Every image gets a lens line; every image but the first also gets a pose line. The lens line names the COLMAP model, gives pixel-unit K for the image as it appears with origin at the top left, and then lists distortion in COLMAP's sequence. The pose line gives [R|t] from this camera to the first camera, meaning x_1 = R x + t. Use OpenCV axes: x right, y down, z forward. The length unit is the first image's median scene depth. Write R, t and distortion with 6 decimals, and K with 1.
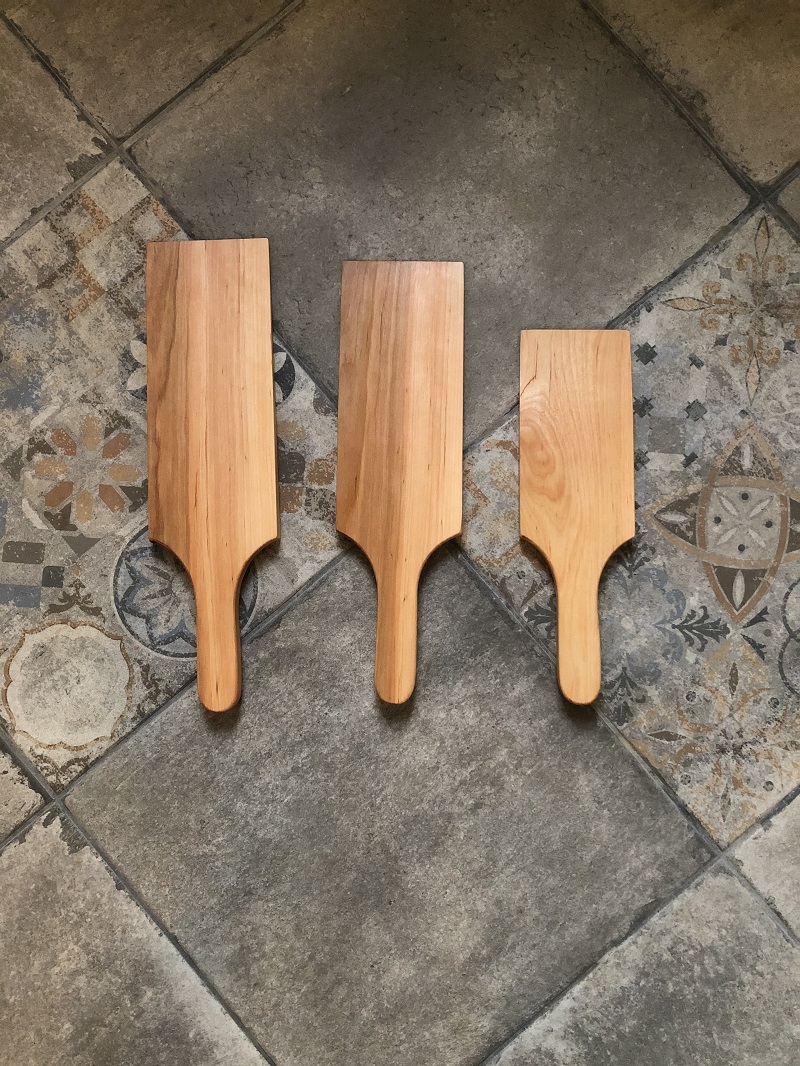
lens RADIAL K [[873.5, 0, 405.8], [0, 873.5, 527.4], [0, 0, 1]] dist [0.019383, -0.012522]
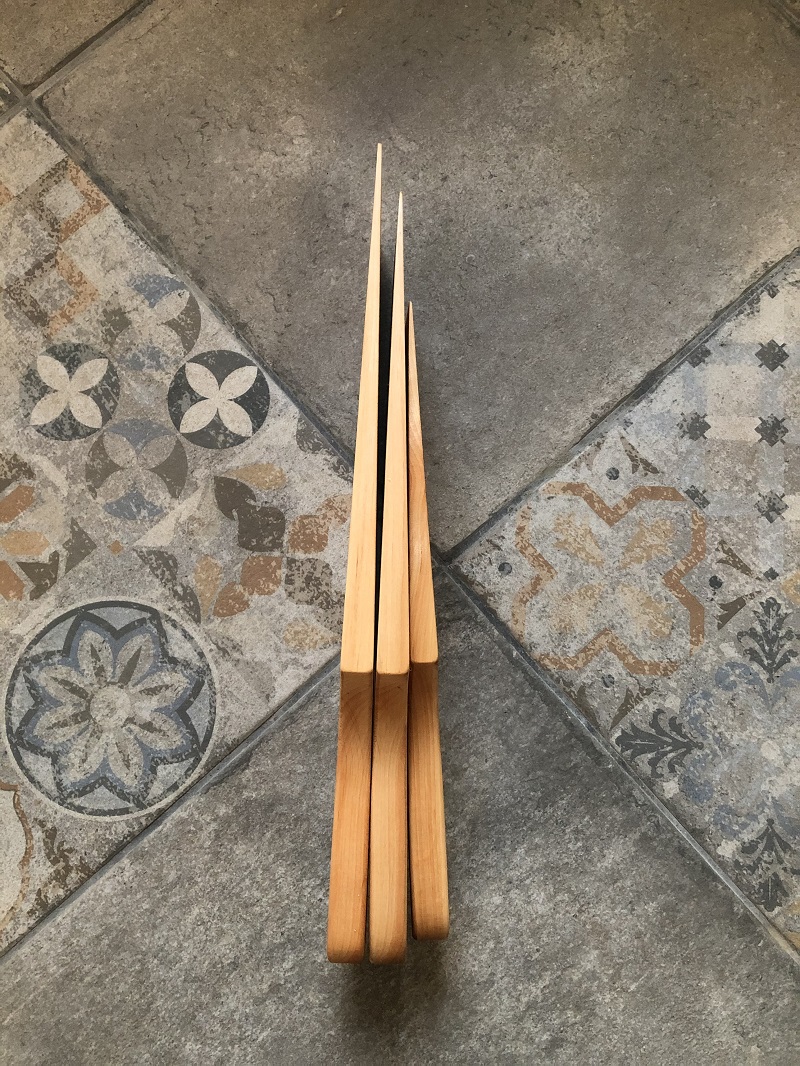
lens RADIAL K [[873.5, 0, 403.4], [0, 873.5, 528.6], [0, 0, 1]] dist [0.019383, -0.012522]
pose [[0.999691, -0.022639, -0.010222, -0.015291], [0.021713, 0.996306, -0.083083, -0.009537], [0.012065, 0.082835, 0.996490, 0.316416]]
